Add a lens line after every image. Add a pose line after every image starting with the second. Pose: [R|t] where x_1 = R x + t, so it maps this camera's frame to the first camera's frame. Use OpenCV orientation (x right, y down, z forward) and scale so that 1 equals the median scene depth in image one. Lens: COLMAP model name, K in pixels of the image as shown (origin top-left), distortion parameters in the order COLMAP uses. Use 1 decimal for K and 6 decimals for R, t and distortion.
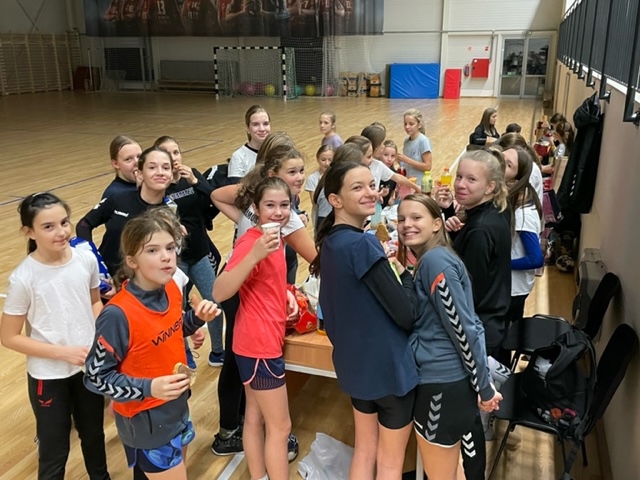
lens RADIAL K [[653.1, 0, 318.2], [0, 653.1, 237.9], [0, 0, 1]] dist [0.048265, 0.000000]
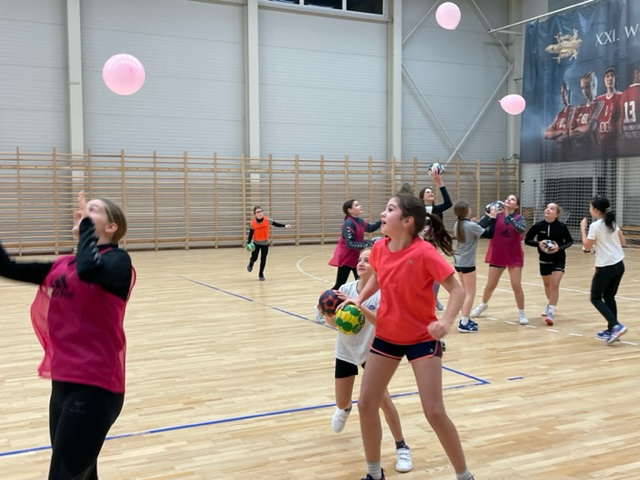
lens RADIAL K [[712.6, 0, 314.5], [0, 712.6, 240.5], [0, 0, 1]] dist [0.026125, 0.000000]
pose [[0.719558, 0.045938, -0.692911, 0.016420], [-0.195666, 0.970794, -0.138830, -0.085621], [0.666296, 0.235475, 0.707531, 0.365849]]
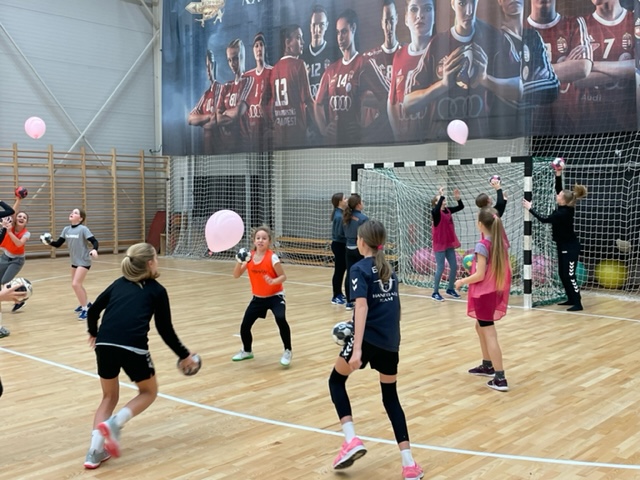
lens RADIAL K [[733.0, 0, 324.5], [0, 733.0, 249.2], [0, 0, 1]] dist [0.028624, 0.000000]
pose [[0.928107, 0.034369, -0.370723, -0.008047], [-0.110999, 0.975991, -0.187405, -0.142619], [0.355381, 0.215081, 0.909640, 0.552095]]
